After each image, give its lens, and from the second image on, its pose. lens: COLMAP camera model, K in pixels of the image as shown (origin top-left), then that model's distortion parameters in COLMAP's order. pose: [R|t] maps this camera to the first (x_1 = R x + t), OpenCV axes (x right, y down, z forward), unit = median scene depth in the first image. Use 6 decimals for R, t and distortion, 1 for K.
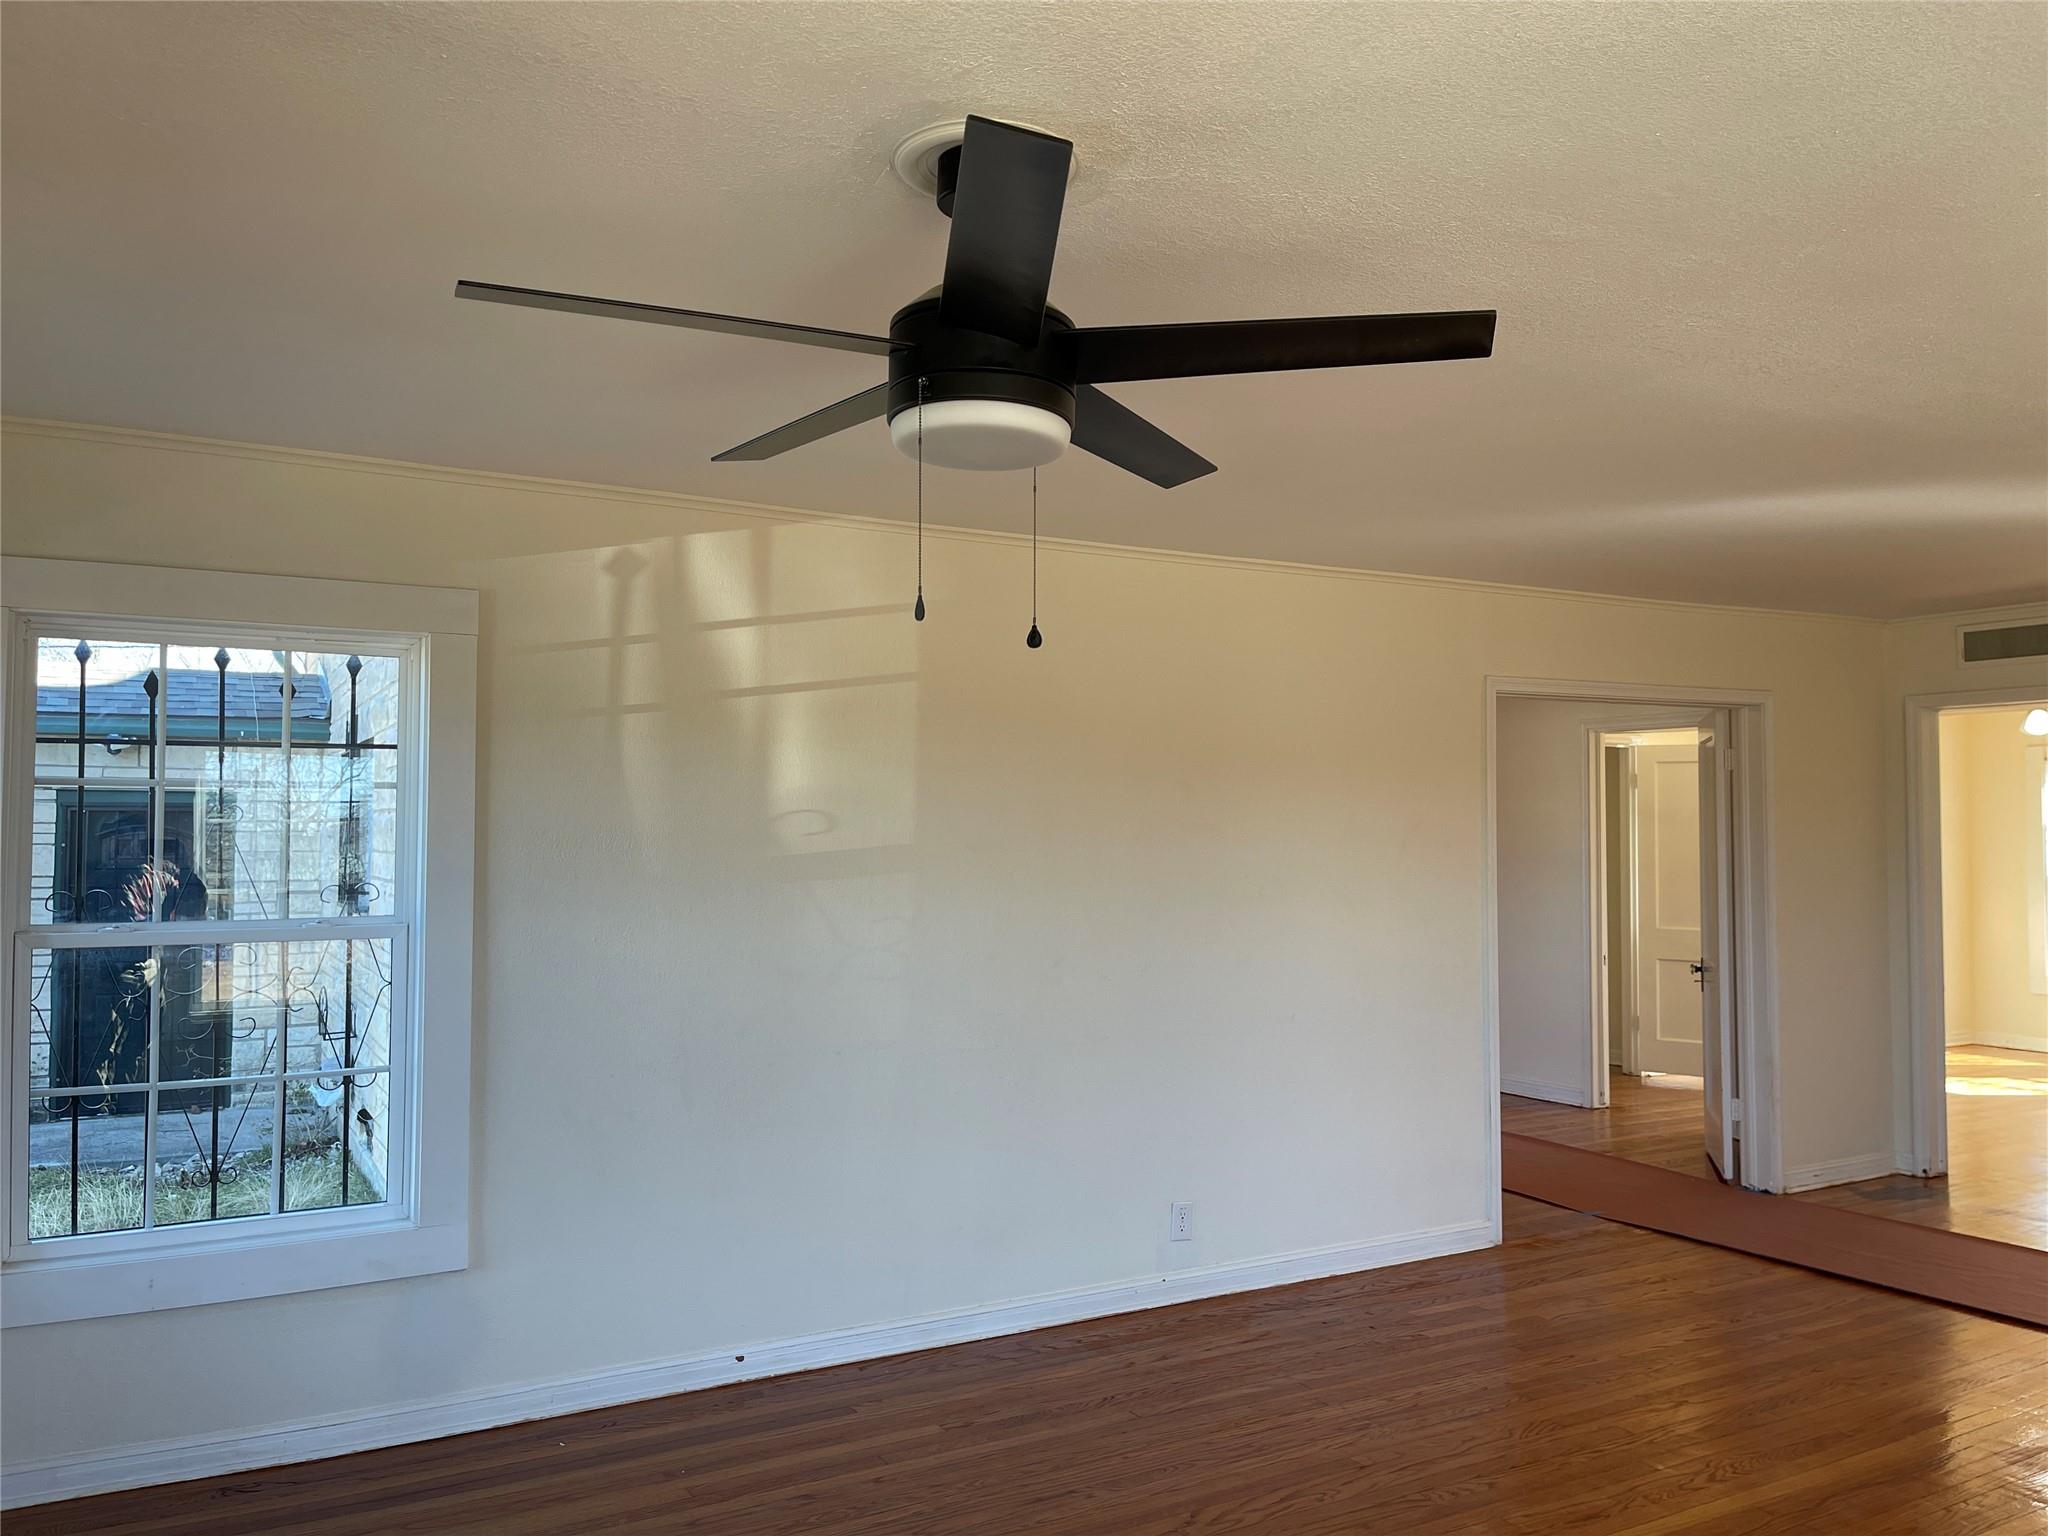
lens RADIAL K [[1533.2, 0, 1020.9], [0, 1533.2, 777.0], [0, 0, 1]] dist [0.081064, -0.115227]
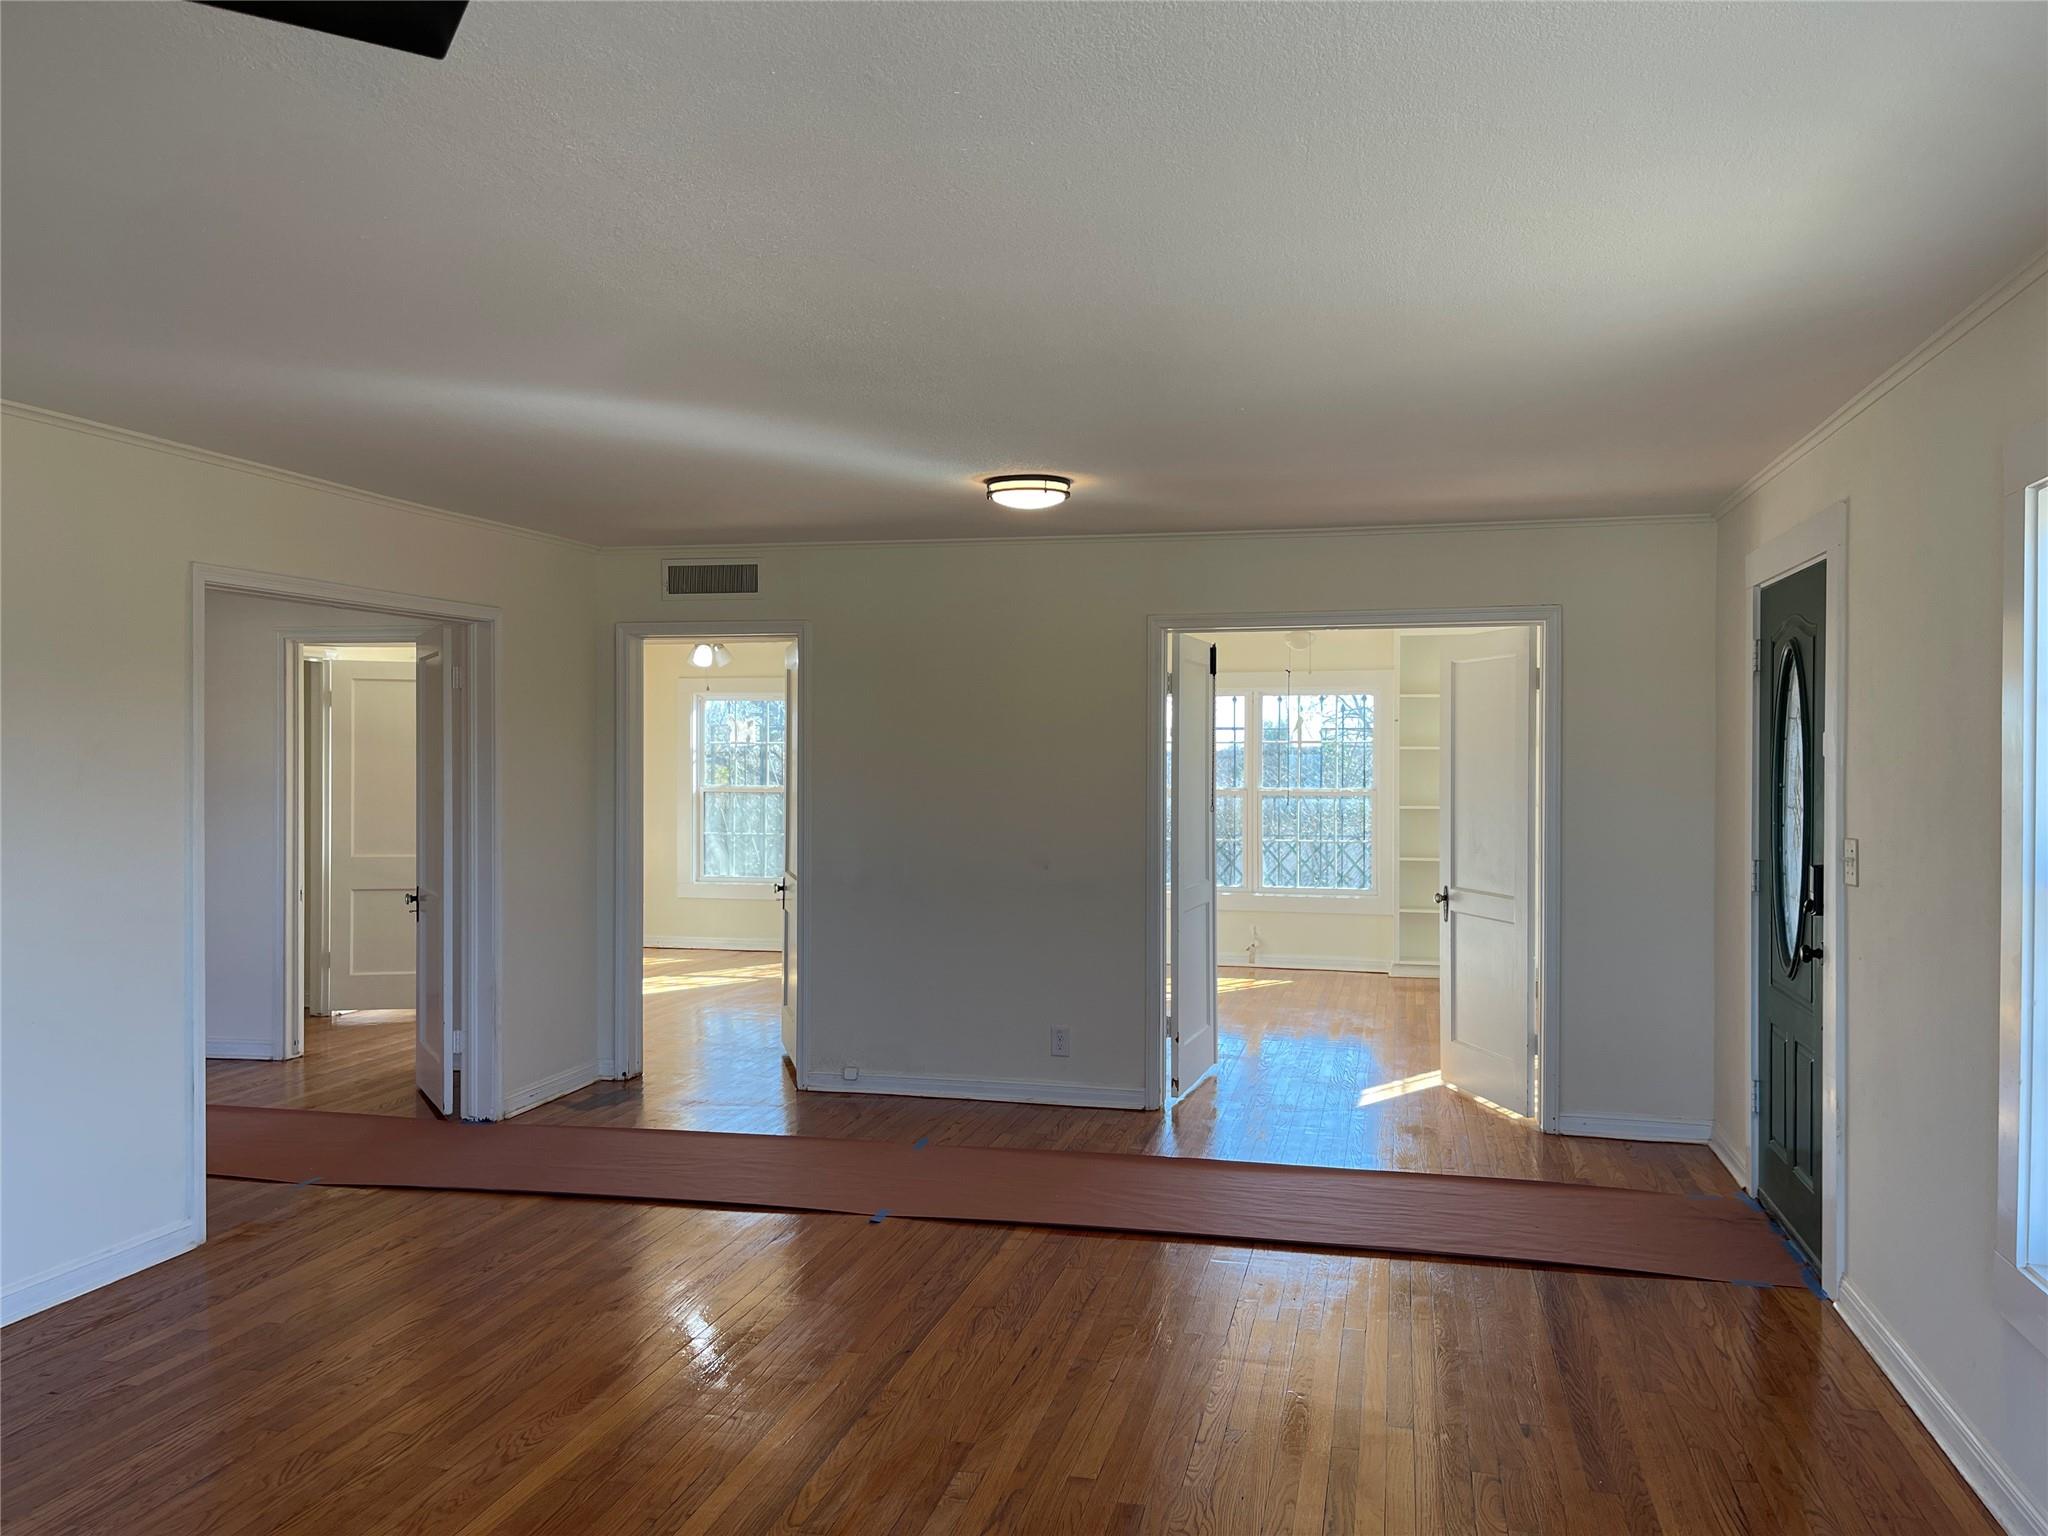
lens RADIAL K [[1533.2, 0, 1020.9], [0, 1533.2, 777.0], [0, 0, 1]] dist [0.081064, -0.115227]
pose [[0.673534, -0.011620, 0.739065, -0.011987], [-0.024624, 0.998969, 0.038148, 0.005073], [-0.738746, -0.043892, 0.672553, 0.104763]]
